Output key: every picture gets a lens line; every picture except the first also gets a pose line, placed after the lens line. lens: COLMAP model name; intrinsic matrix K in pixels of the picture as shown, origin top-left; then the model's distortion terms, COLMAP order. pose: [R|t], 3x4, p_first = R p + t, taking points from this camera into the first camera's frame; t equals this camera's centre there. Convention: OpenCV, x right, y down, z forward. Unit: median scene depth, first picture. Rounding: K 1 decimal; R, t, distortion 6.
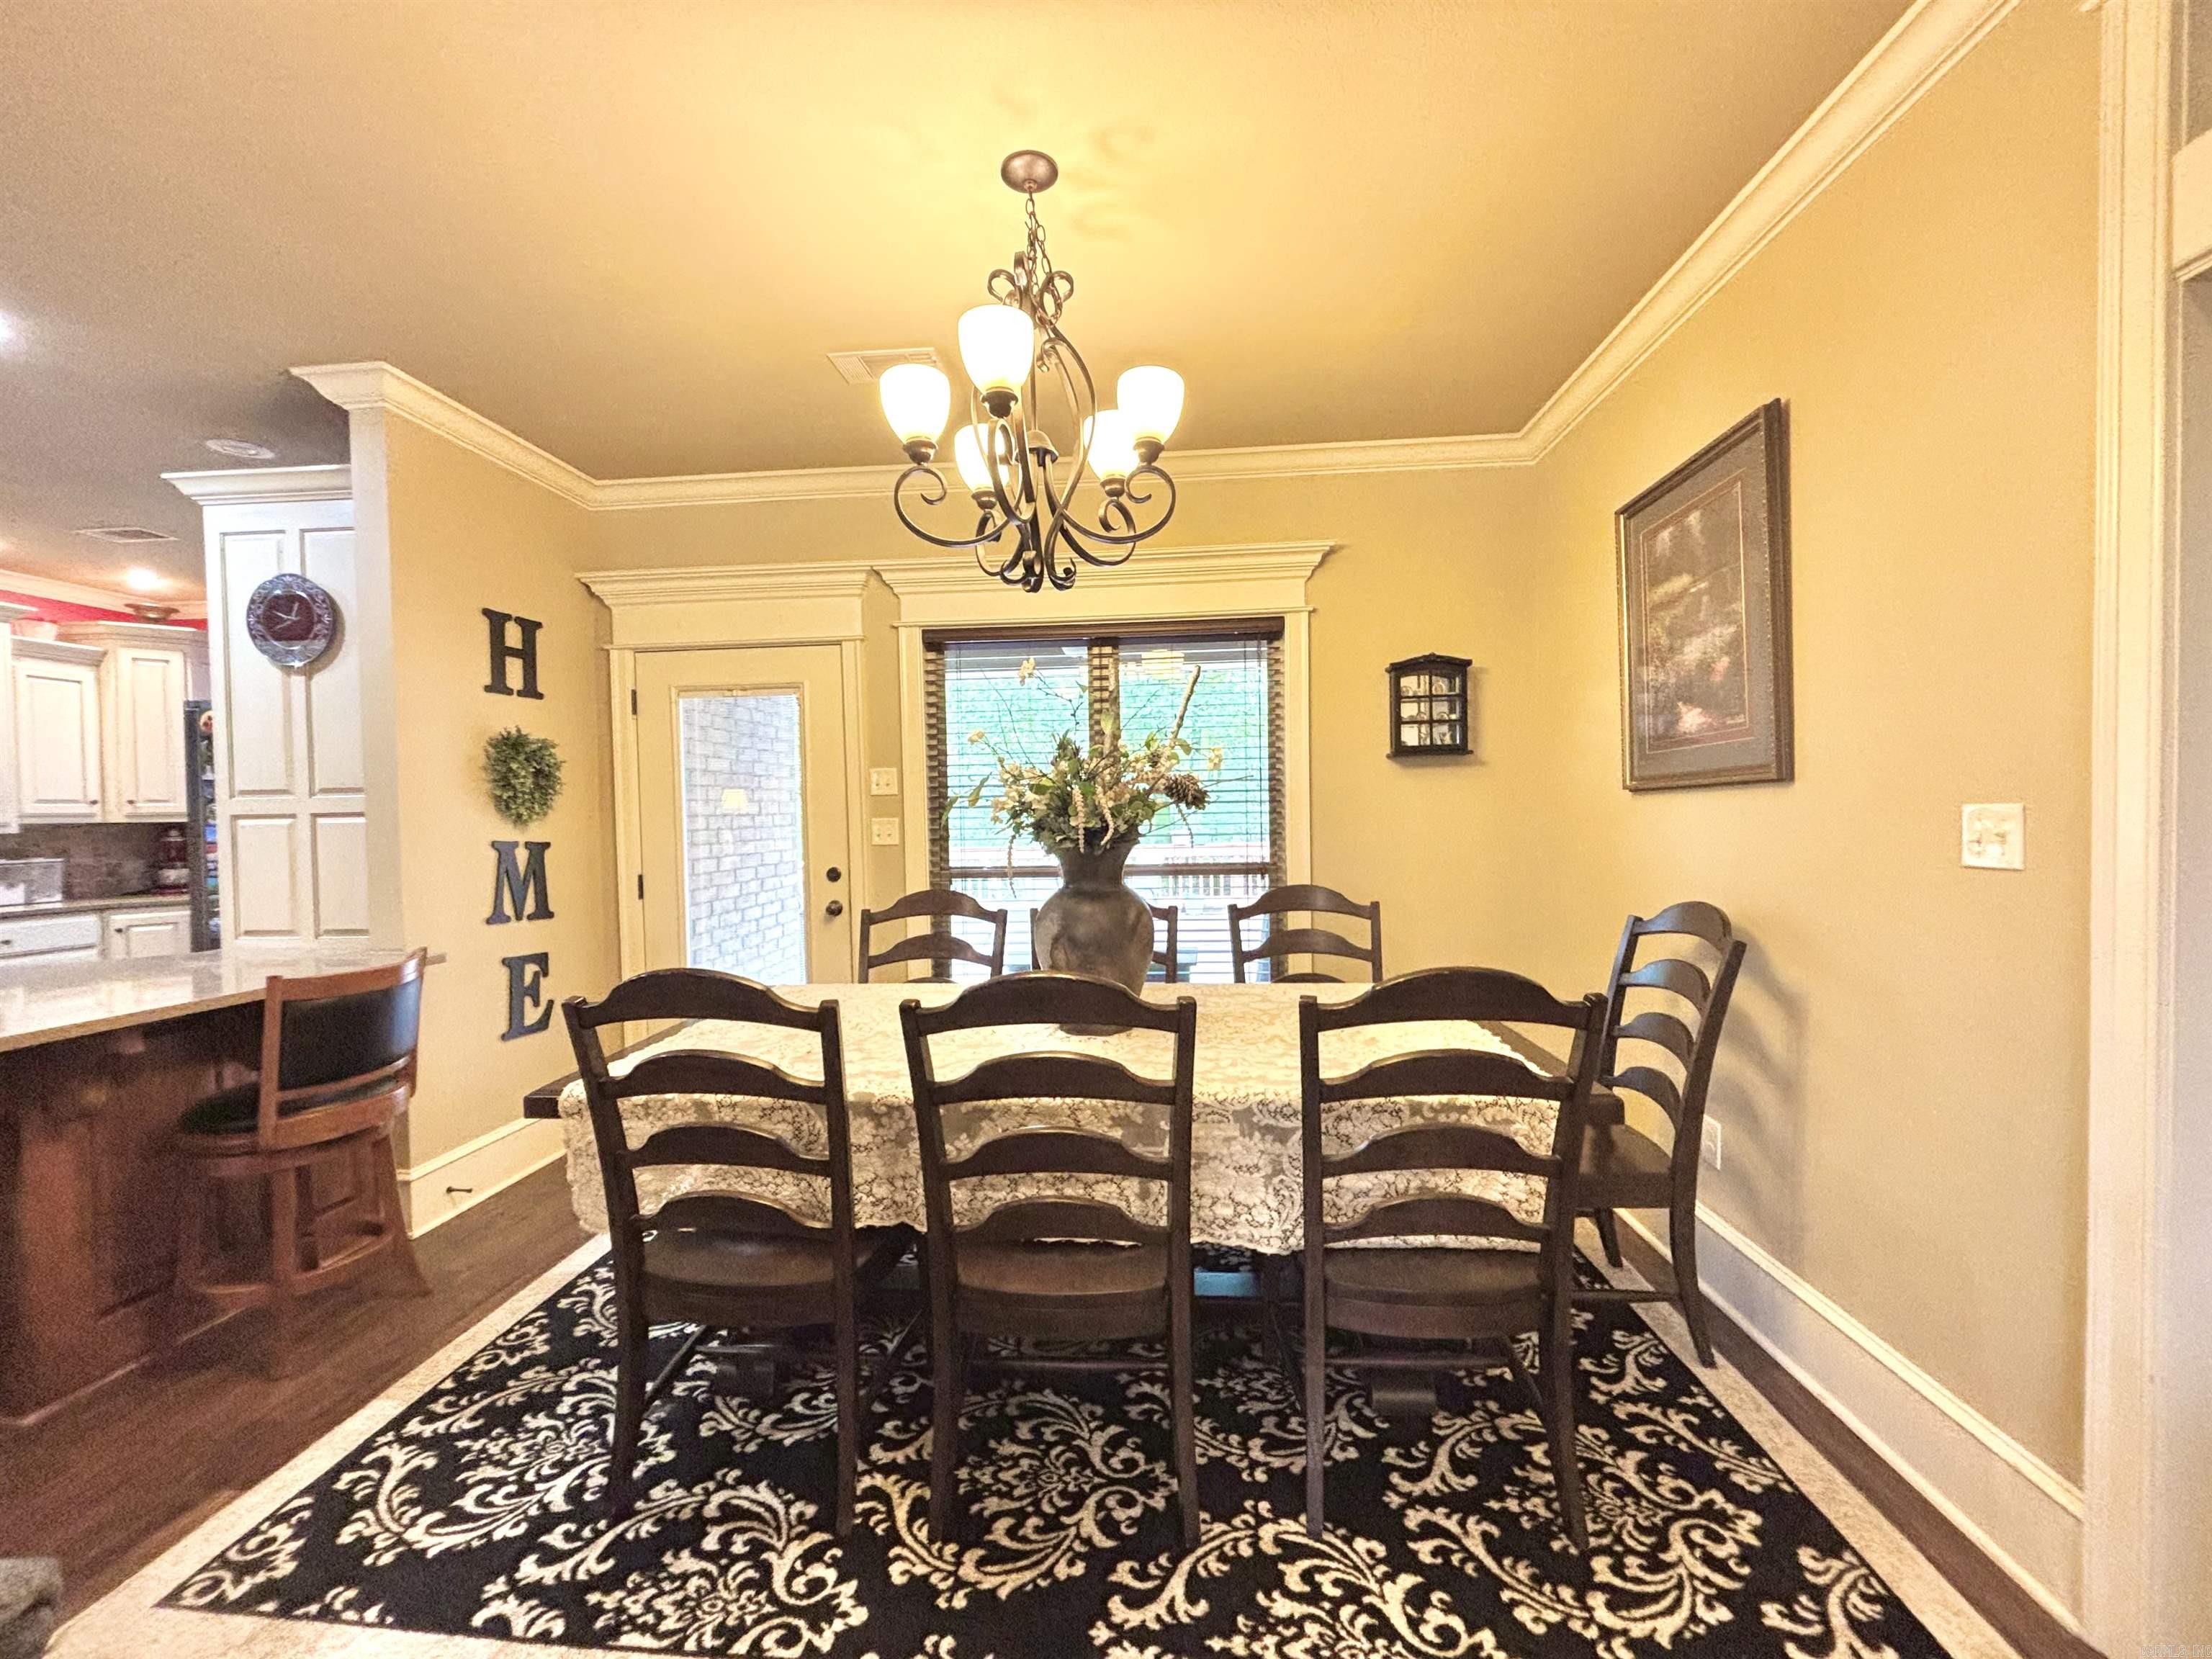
lens RADIAL K [[889.7, 0, 1095.1], [0, 889.7, 834.6], [0, 0, 1]] dist [0.001679, 0.000043]
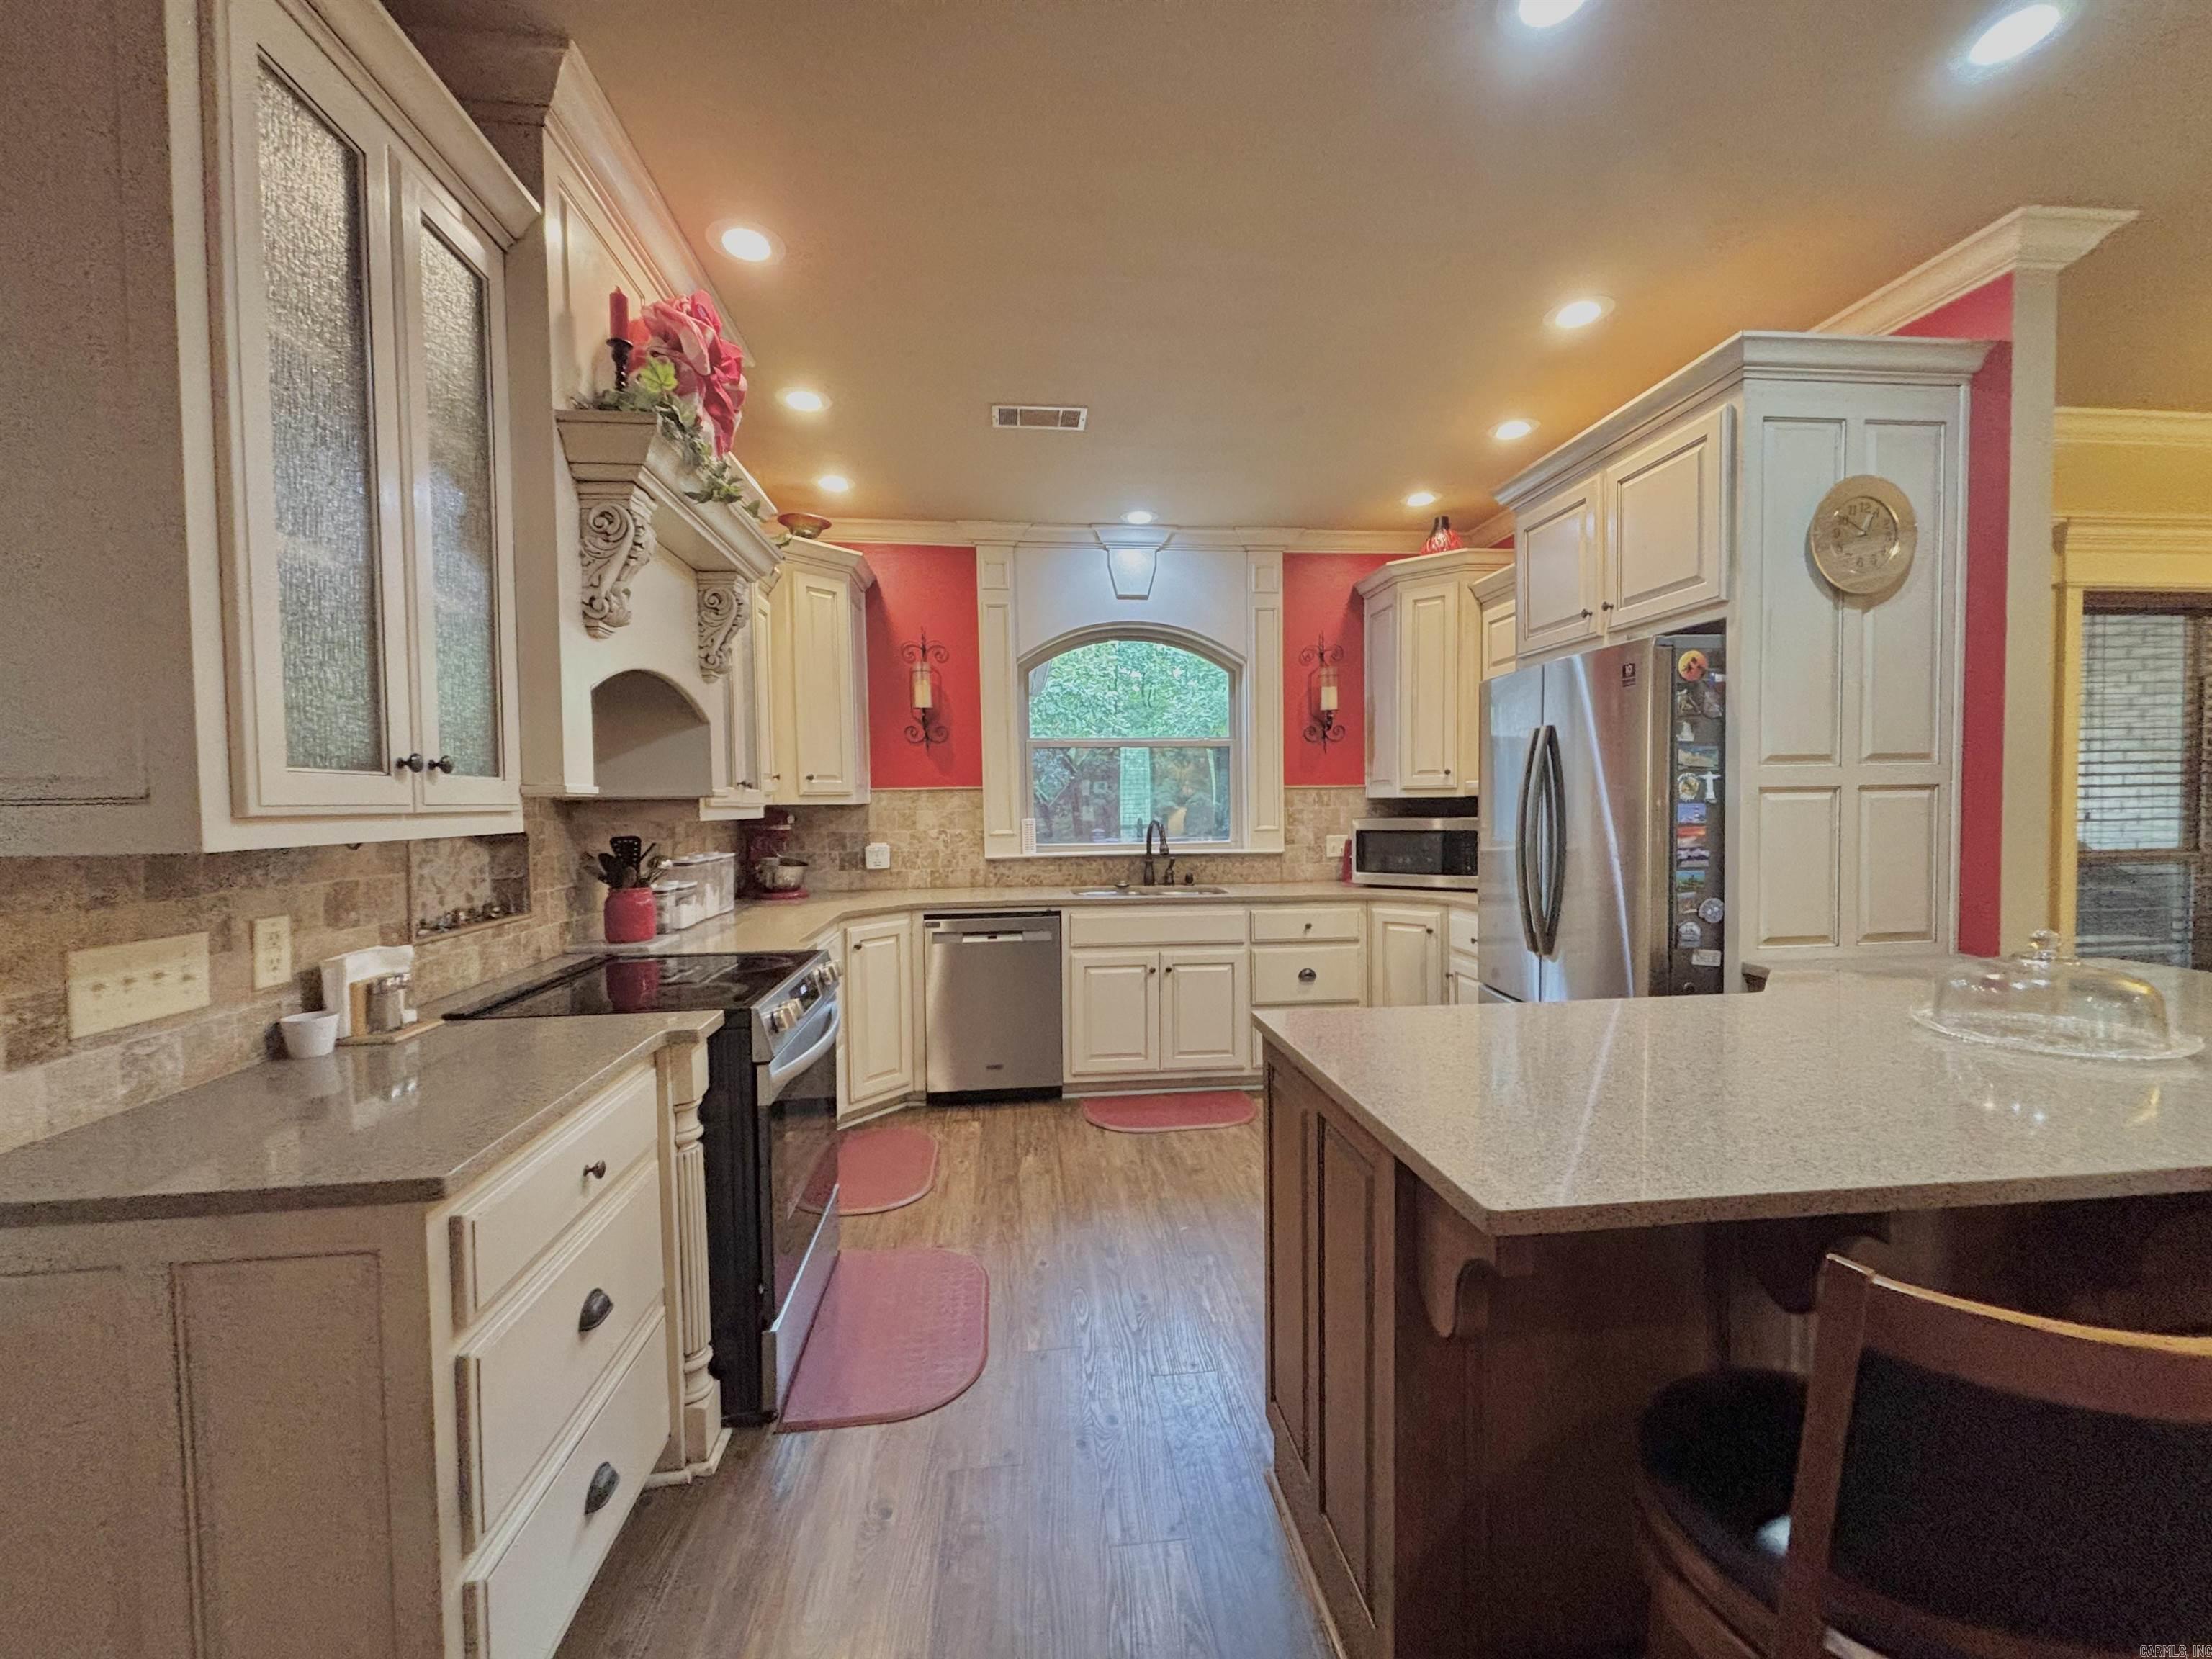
lens RADIAL K [[889.7, 0, 1104.2], [0, 889.7, 826.6], [0, 0, 1]] dist [0.001679, 0.000043]
pose [[0.980167, -0.003960, 0.198135, -1.537244], [0.003664, 0.999992, 0.001859, 0.007636], [-0.198140, -0.001096, 0.980173, 0.329958]]
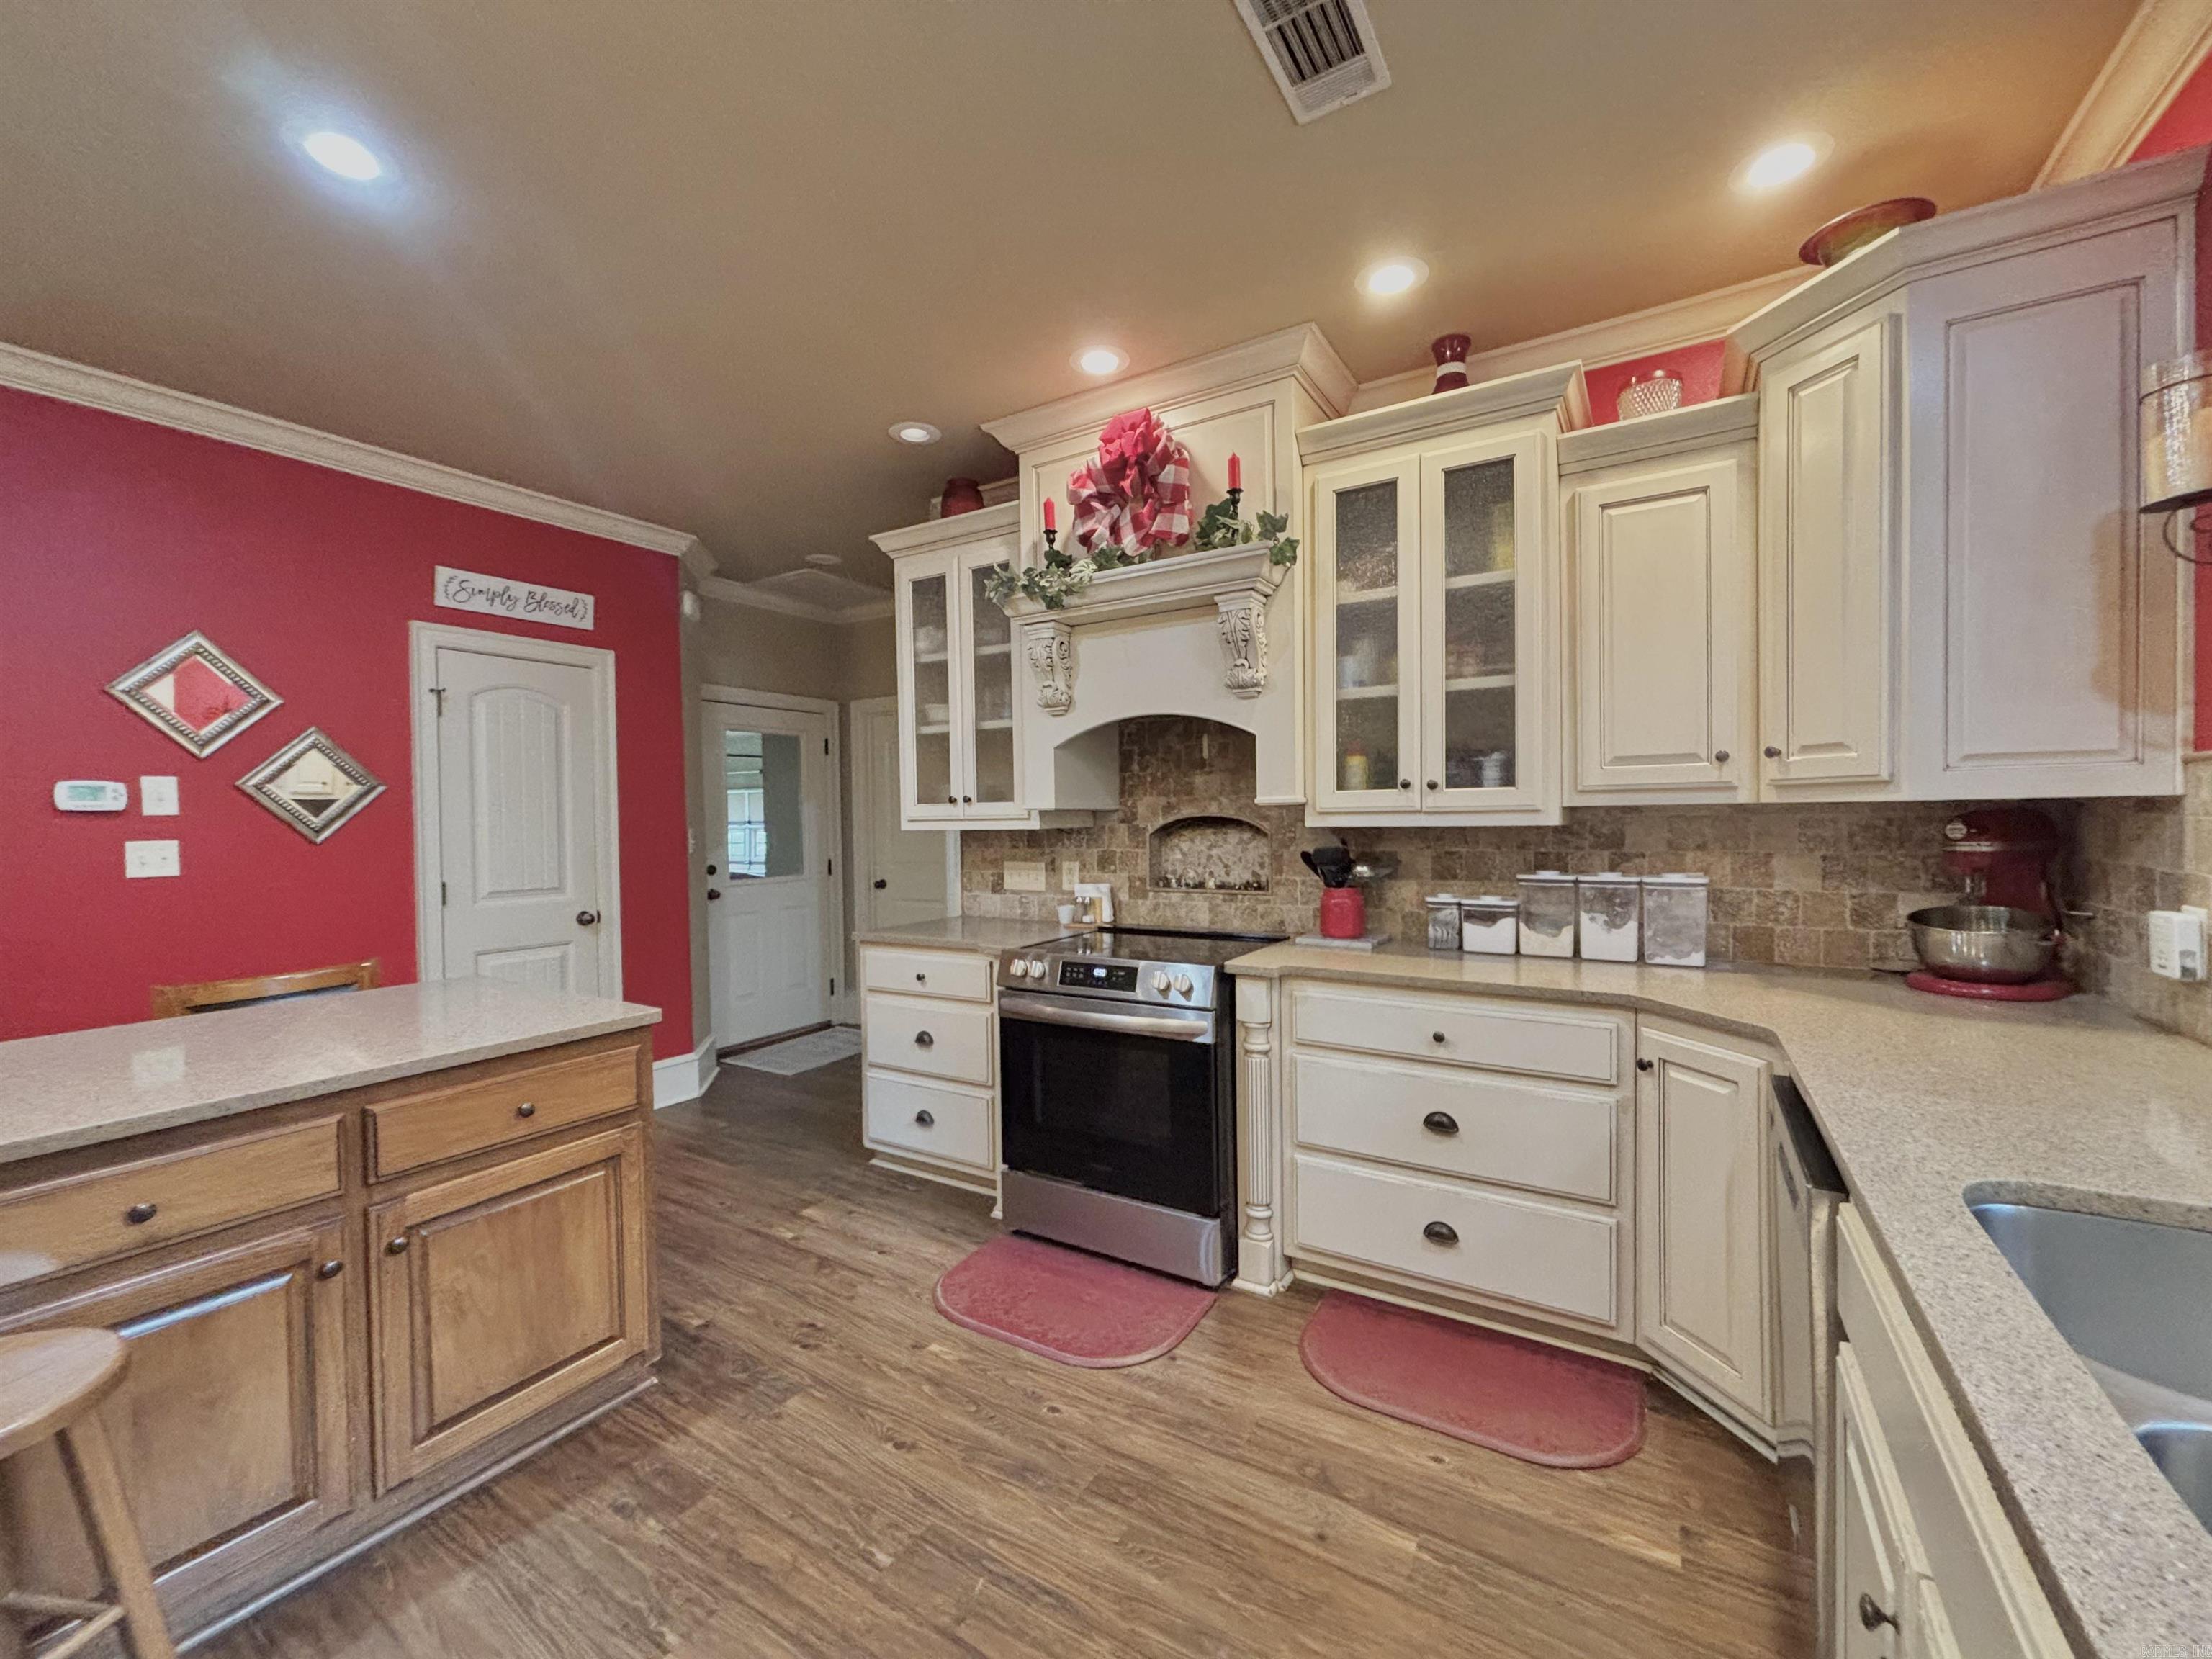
lens RADIAL K [[889.7, 0, 1110.5], [0, 889.7, 836.9], [0, 0, 1]] dist [0.001679, 0.000043]
pose [[-0.444283, 0.047898, -0.894605, -0.913679], [0.003602, 0.998657, 0.051680, -0.031666], [0.895879, 0.019738, -0.443859, 1.425390]]
